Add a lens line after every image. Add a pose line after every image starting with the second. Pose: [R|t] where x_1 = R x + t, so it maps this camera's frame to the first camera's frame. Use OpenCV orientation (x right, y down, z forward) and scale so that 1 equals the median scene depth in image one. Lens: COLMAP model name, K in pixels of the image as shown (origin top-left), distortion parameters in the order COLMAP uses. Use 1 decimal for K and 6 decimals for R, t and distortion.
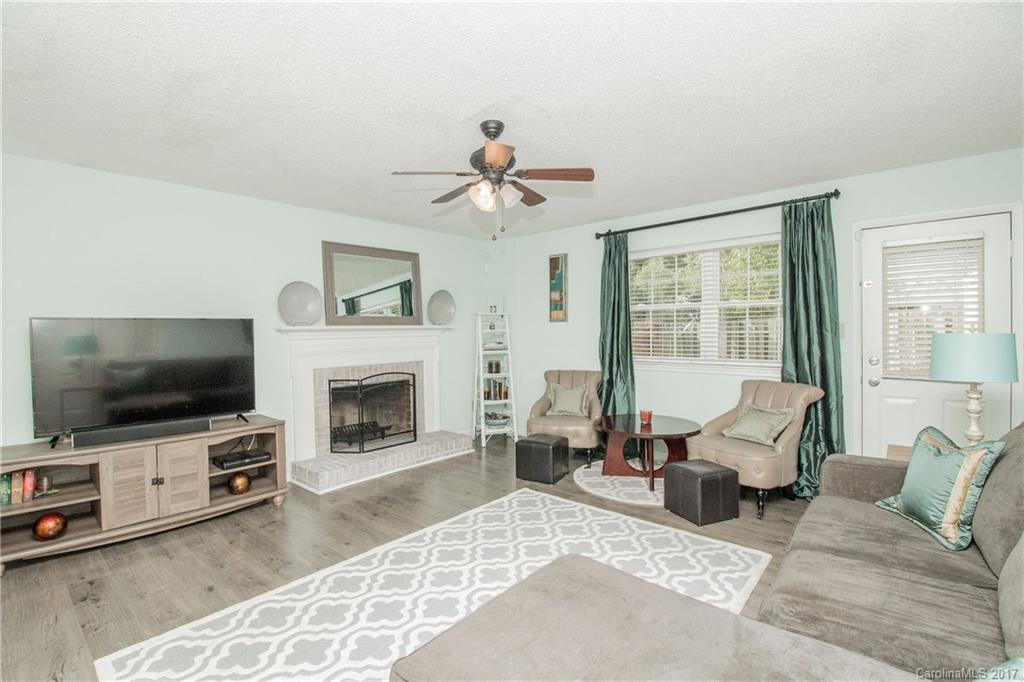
lens RADIAL K [[482.8, 0, 507.6], [0, 482.8, 337.9], [0, 0, 1]] dist [-0.000547, -0.000211]
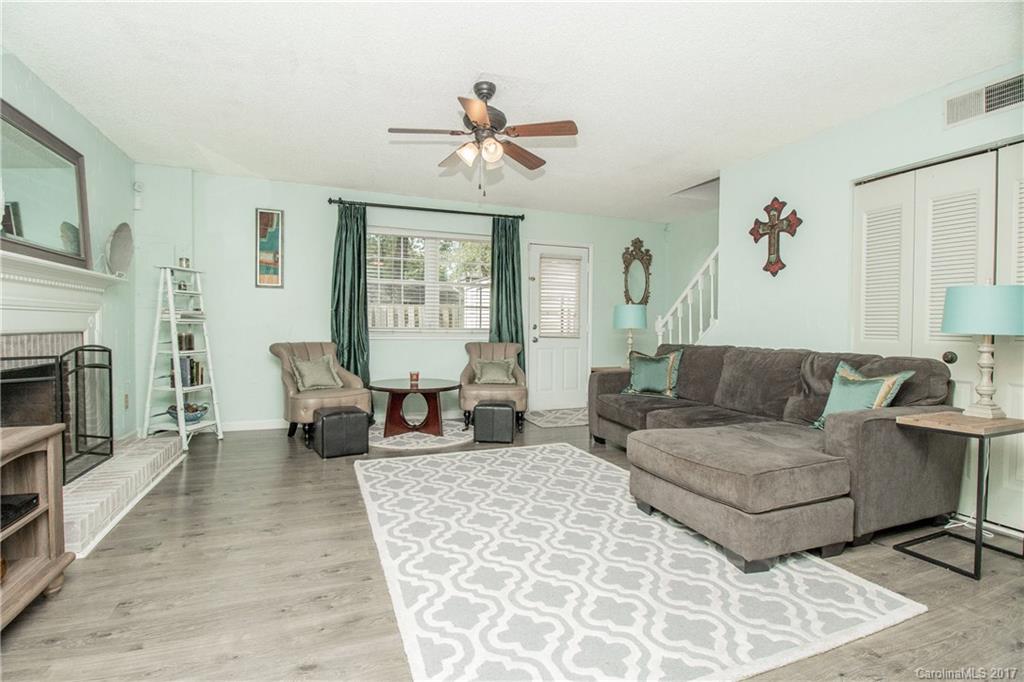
lens RADIAL K [[482.8, 0, 507.8], [0, 482.8, 339.4], [0, 0, 1]] dist [-0.000547, -0.000211]
pose [[0.438770, -0.002145, 0.898597, -0.553316], [0.002711, 0.999996, 0.001064, 0.067144], [-0.898596, 0.001969, 0.438773, 0.283663]]
